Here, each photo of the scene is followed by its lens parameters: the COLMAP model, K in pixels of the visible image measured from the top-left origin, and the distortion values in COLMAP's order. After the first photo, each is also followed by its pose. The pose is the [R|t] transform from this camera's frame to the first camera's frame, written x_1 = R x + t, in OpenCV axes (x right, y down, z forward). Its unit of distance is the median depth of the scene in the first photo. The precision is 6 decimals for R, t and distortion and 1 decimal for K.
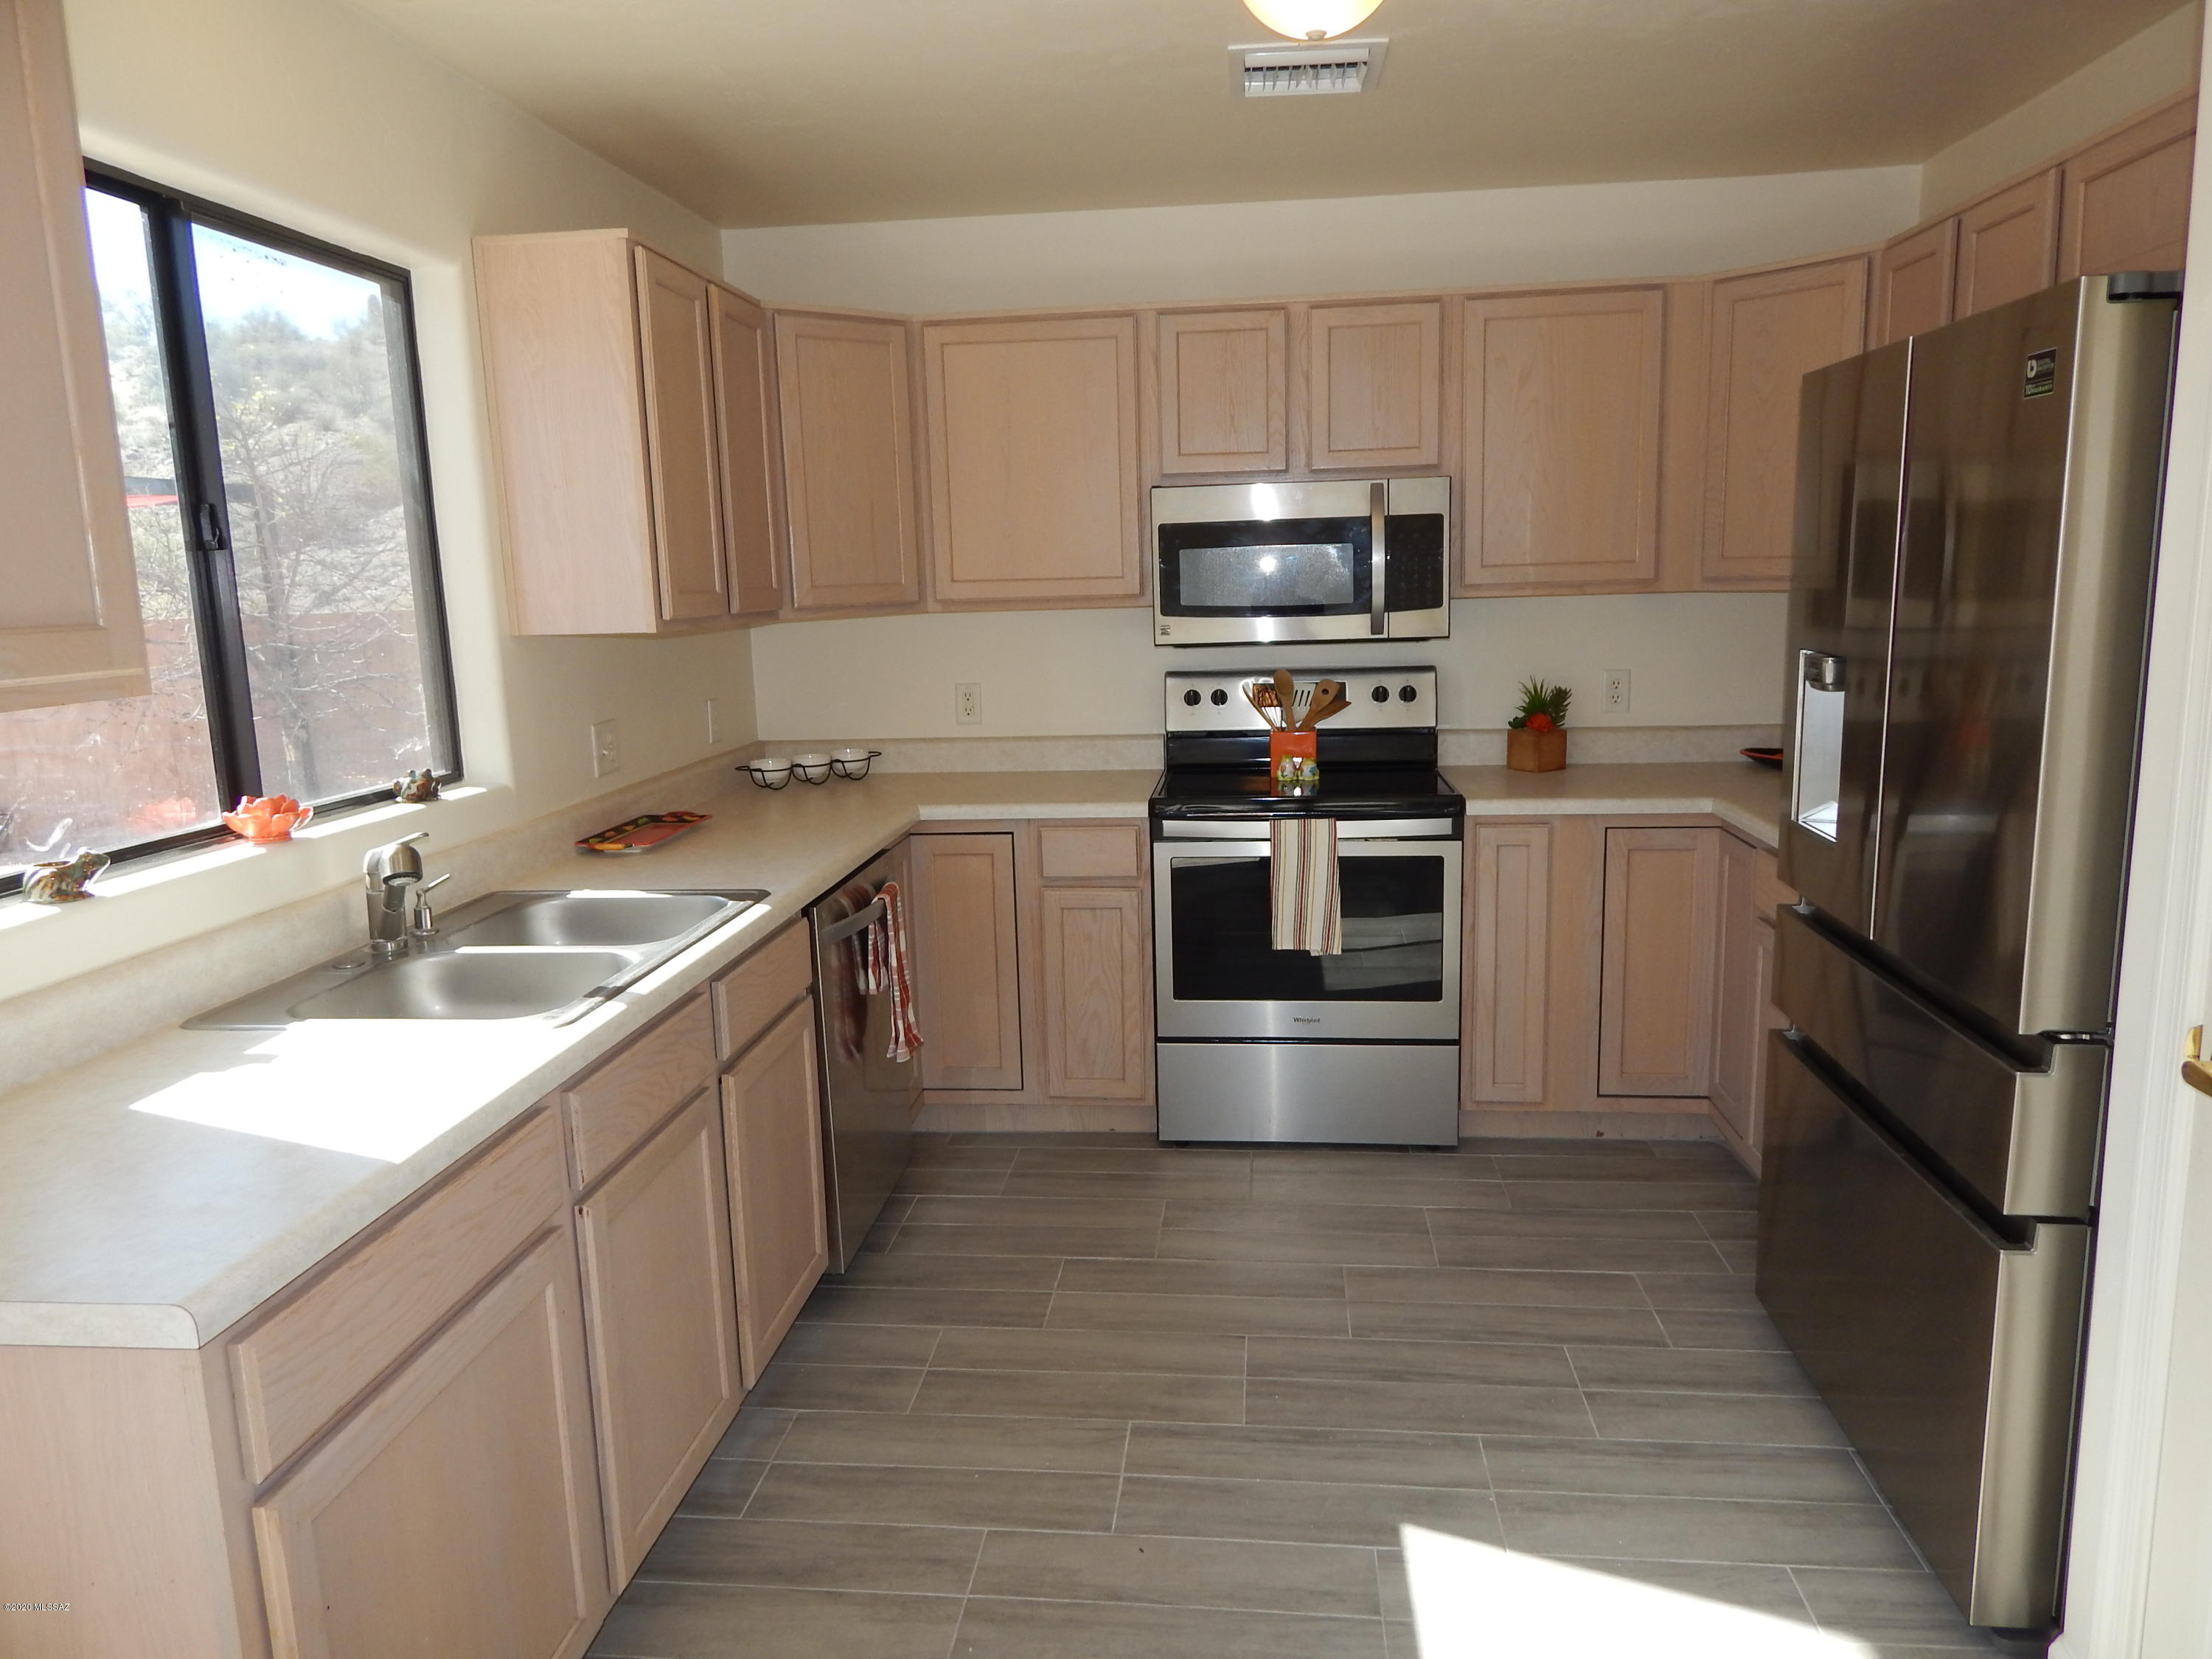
lens RADIAL K [[1449.2, 0, 1101.0], [0, 1449.2, 819.3], [0, 0, 1]] dist [0.002395, -0.008161]
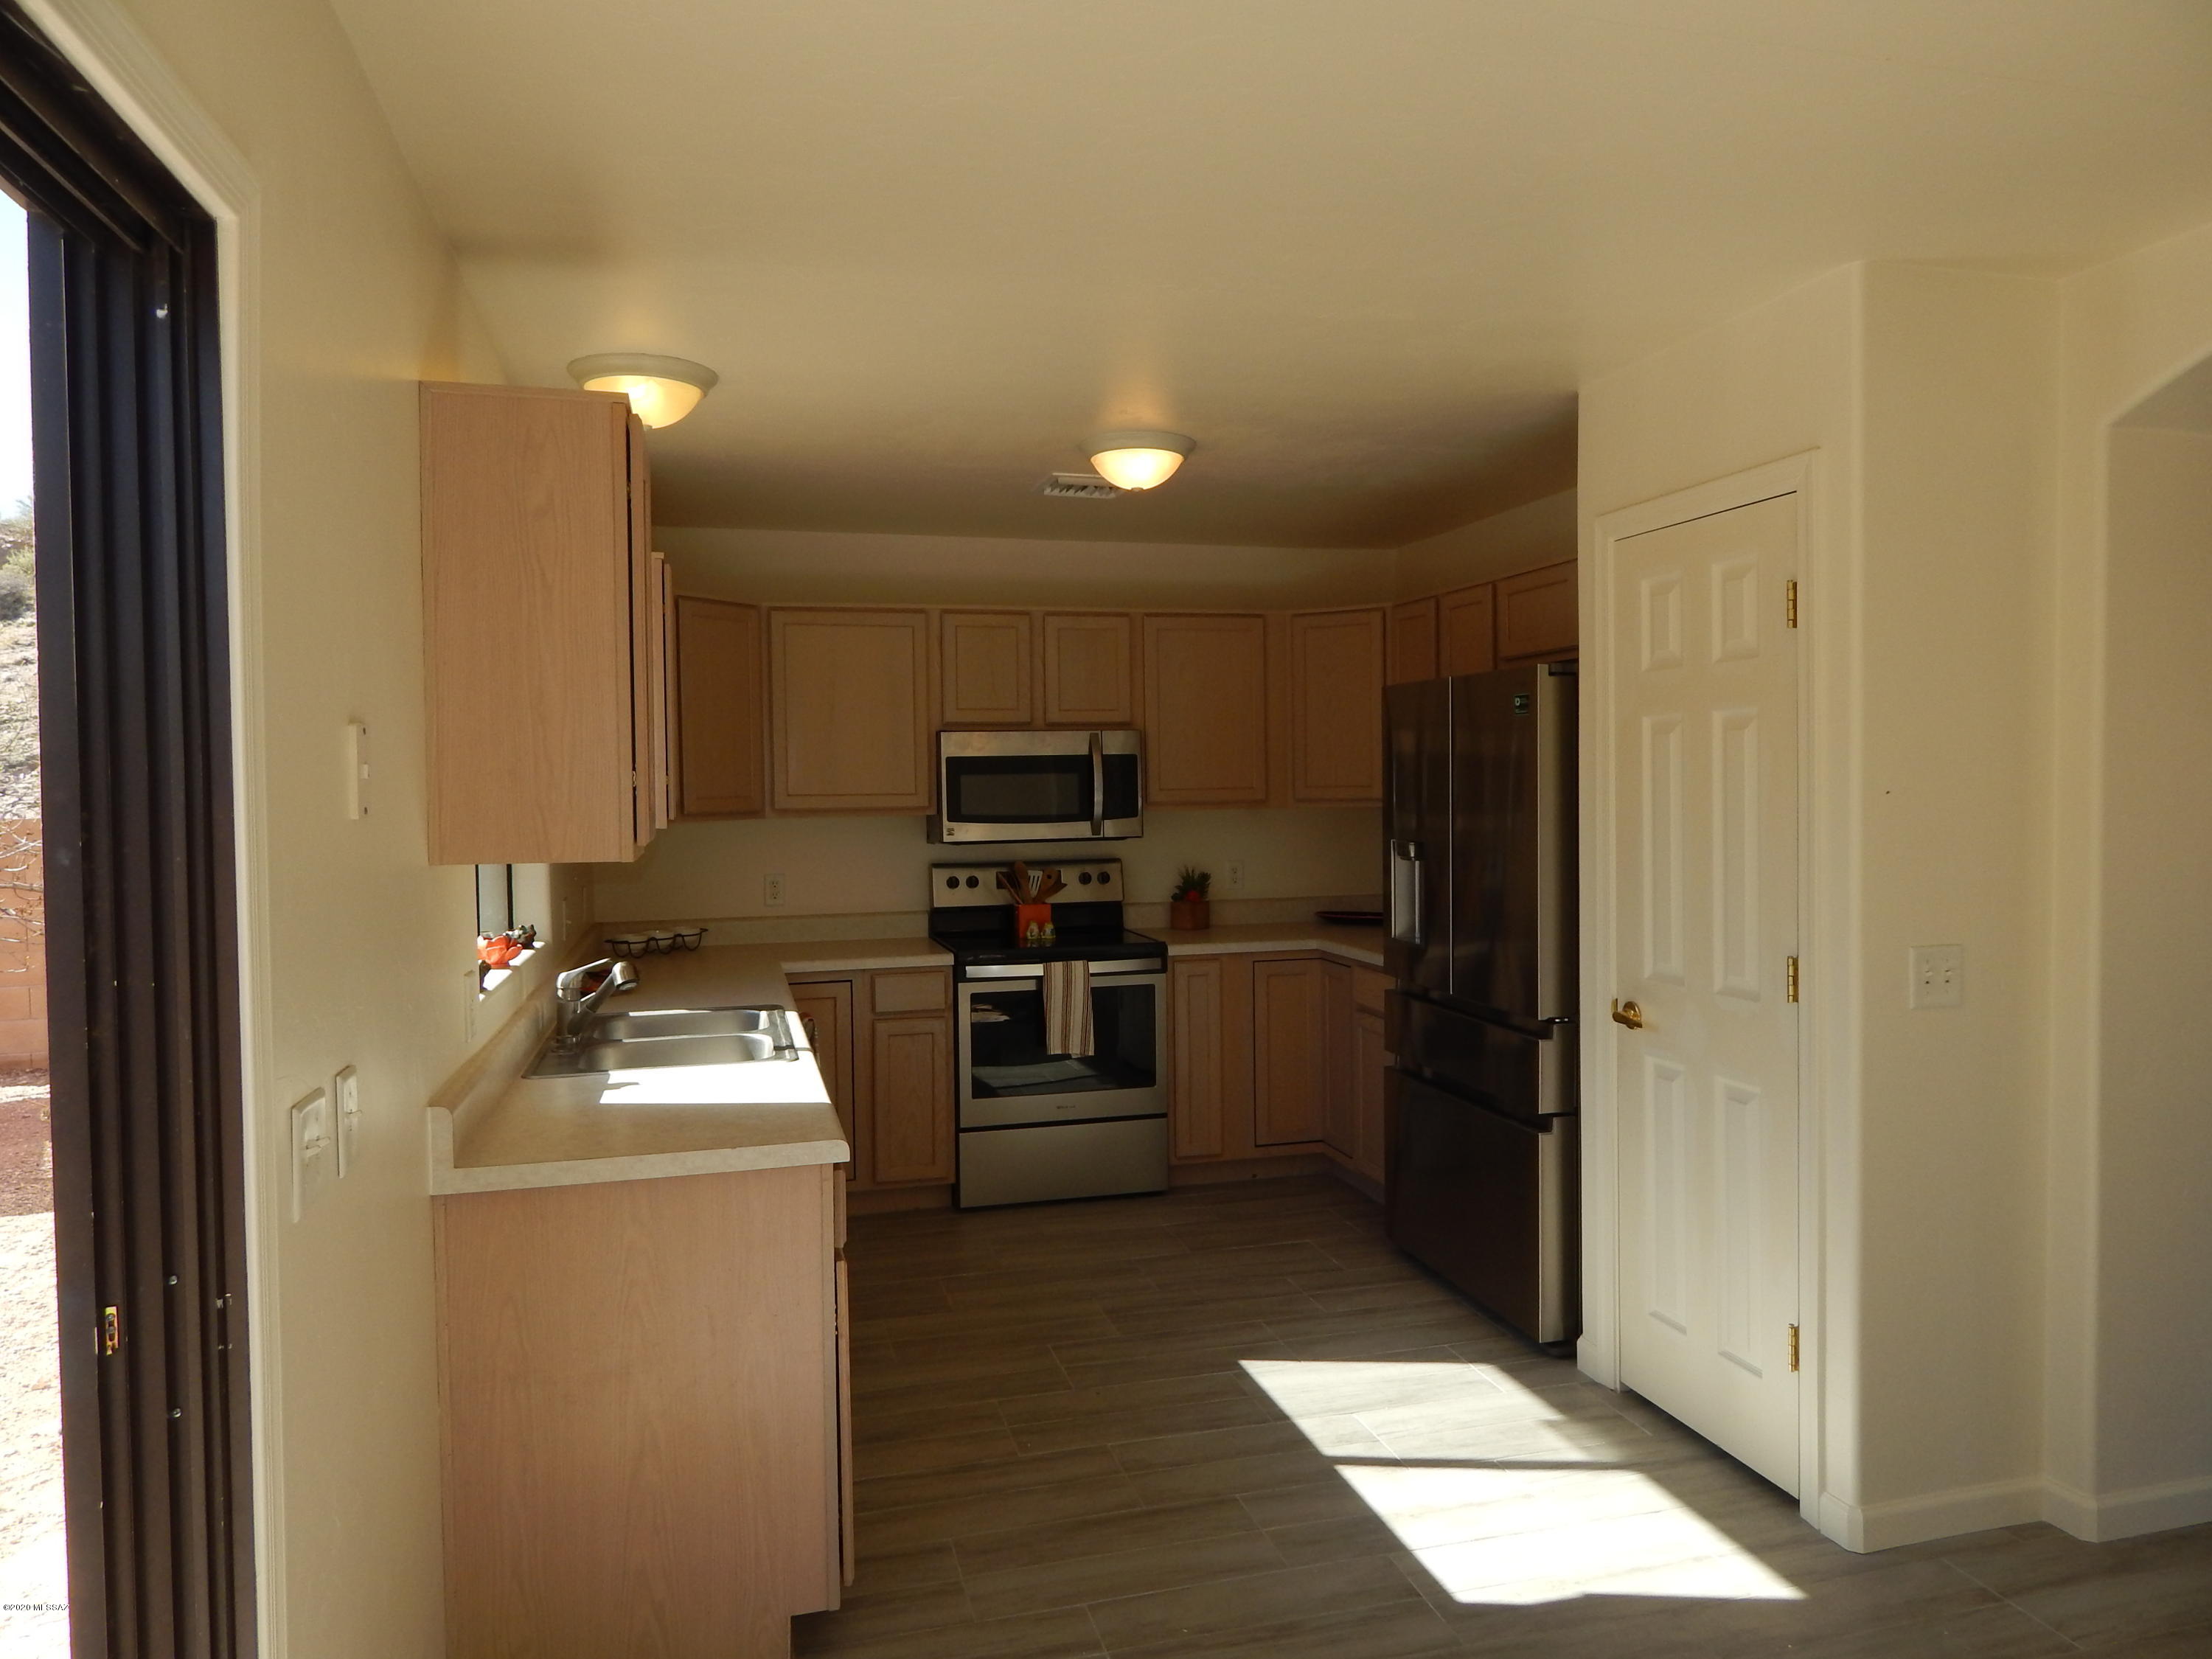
lens RADIAL K [[1449.2, 0, 1101.0], [0, 1449.2, 819.3], [0, 0, 1]] dist [0.002395, -0.008161]
pose [[0.932288, 0.006399, 0.361661, -0.333288], [0.048609, 0.988558, -0.142794, 0.064712], [-0.358437, 0.150705, 0.921309, -0.343954]]
